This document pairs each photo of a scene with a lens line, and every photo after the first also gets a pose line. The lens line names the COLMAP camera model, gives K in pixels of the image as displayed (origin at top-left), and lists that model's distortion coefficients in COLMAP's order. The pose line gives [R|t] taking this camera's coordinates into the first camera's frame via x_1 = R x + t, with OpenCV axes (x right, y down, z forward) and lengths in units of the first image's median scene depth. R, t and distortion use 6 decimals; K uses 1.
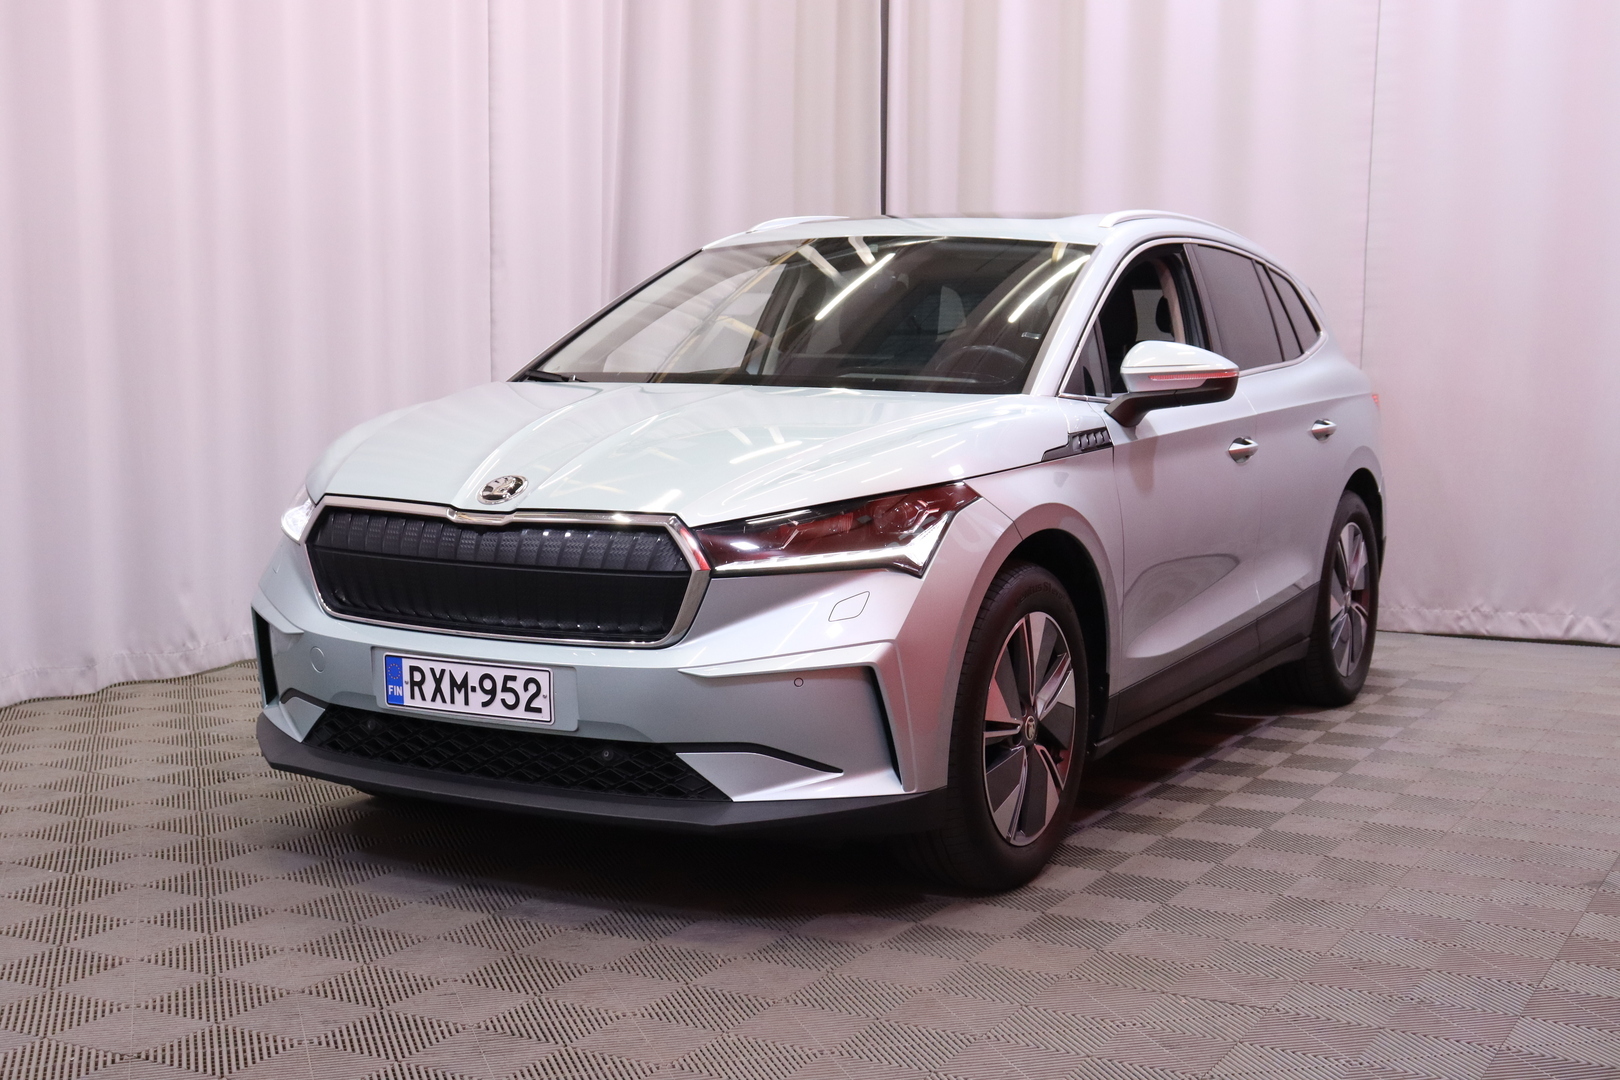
lens RADIAL K [[2060.9, 0, 810.0], [0, 2060.9, 540.0], [0, 0, 1]] dist [0.021322, 0.049195]
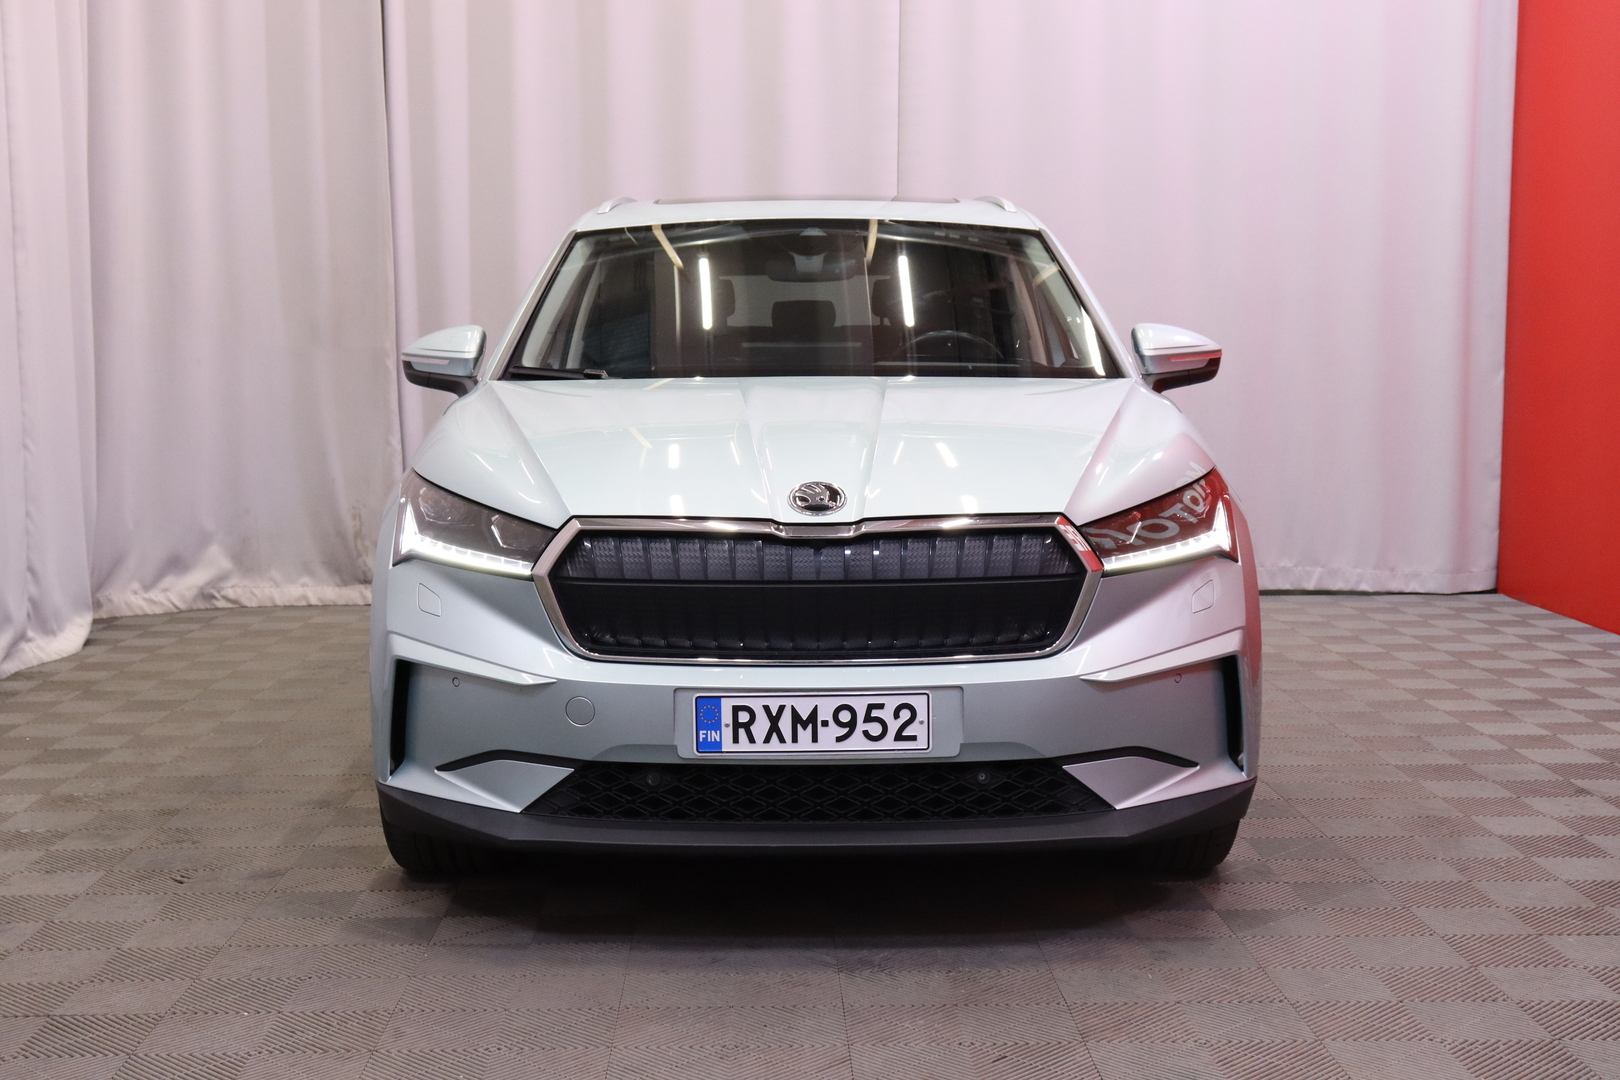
lens RADIAL K [[2060.9, 0, 810.0], [0, 2060.9, 540.0], [0, 0, 1]] dist [0.021322, 0.049195]
pose [[0.869187, -0.063800, 0.490350, -0.598180], [0.060536, 0.997912, 0.022535, -0.027277], [-0.490764, 0.010097, 0.871234, 0.224243]]
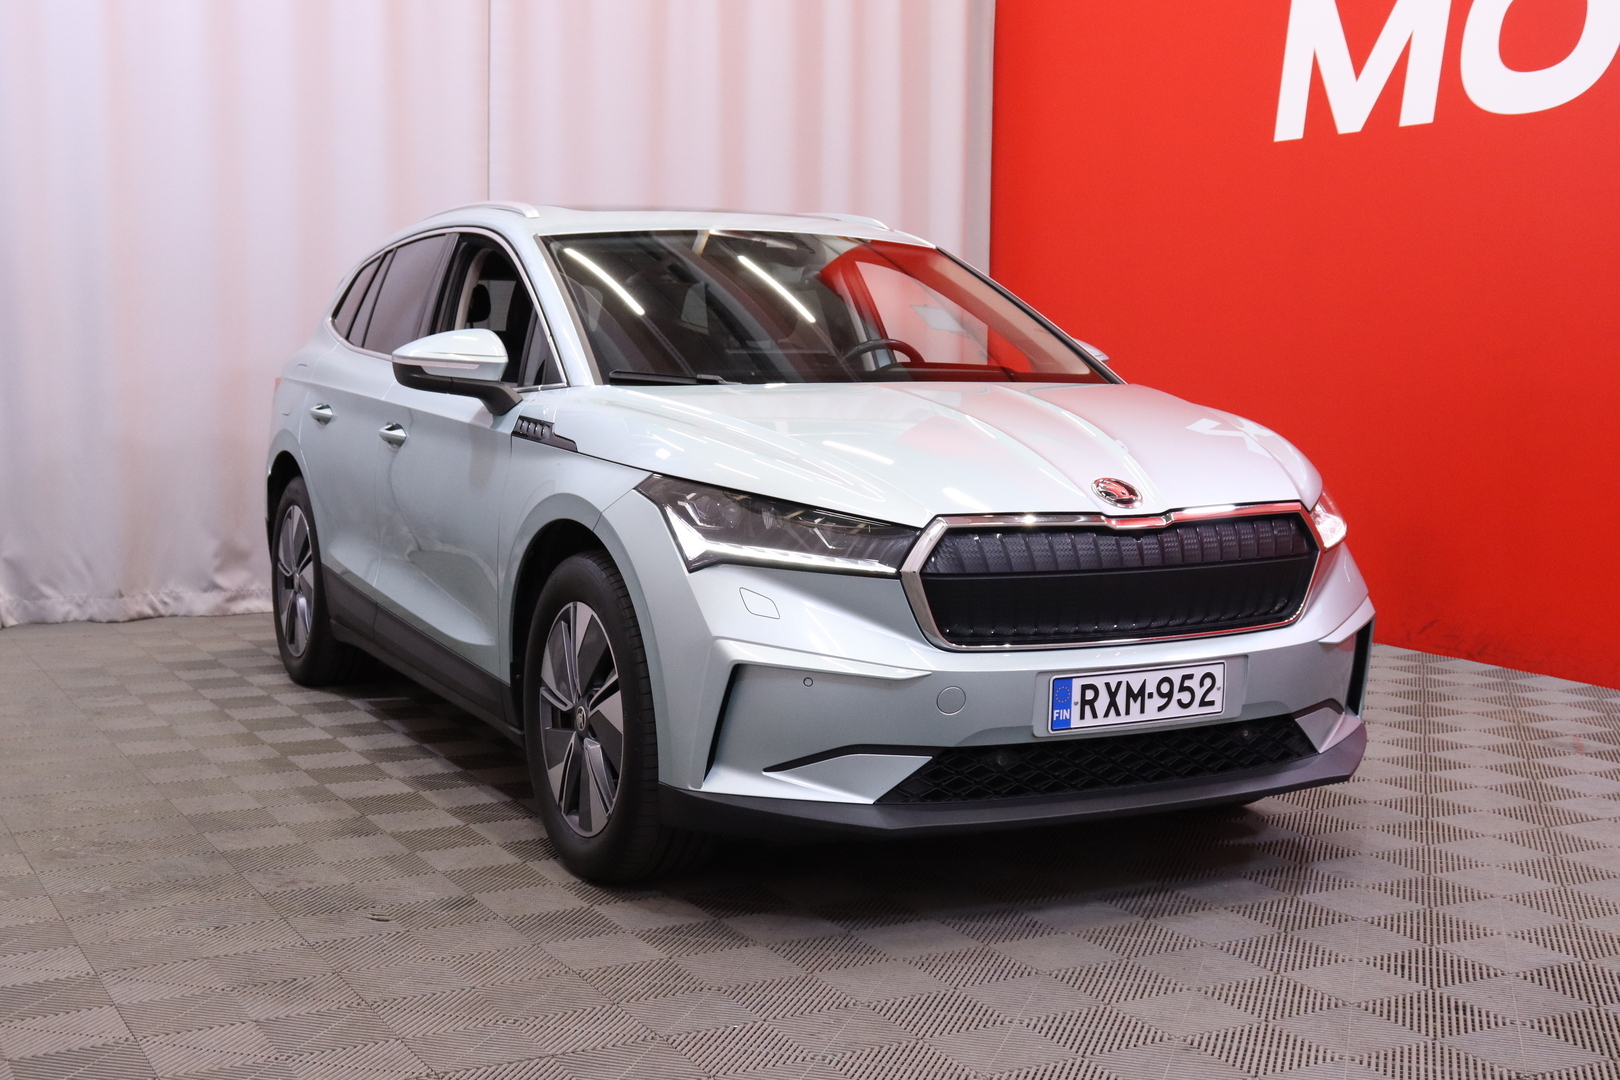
lens RADIAL K [[2029.9, 0, 810.0], [0, 2029.9, 540.0], [0, 0, 1]] dist [-0.075019, -0.013496]
pose [[0.557510, -0.088958, 0.825390, -1.043354], [0.078698, 0.995428, 0.054128, -0.066890], [-0.826432, 0.034779, 0.561962, 0.584188]]
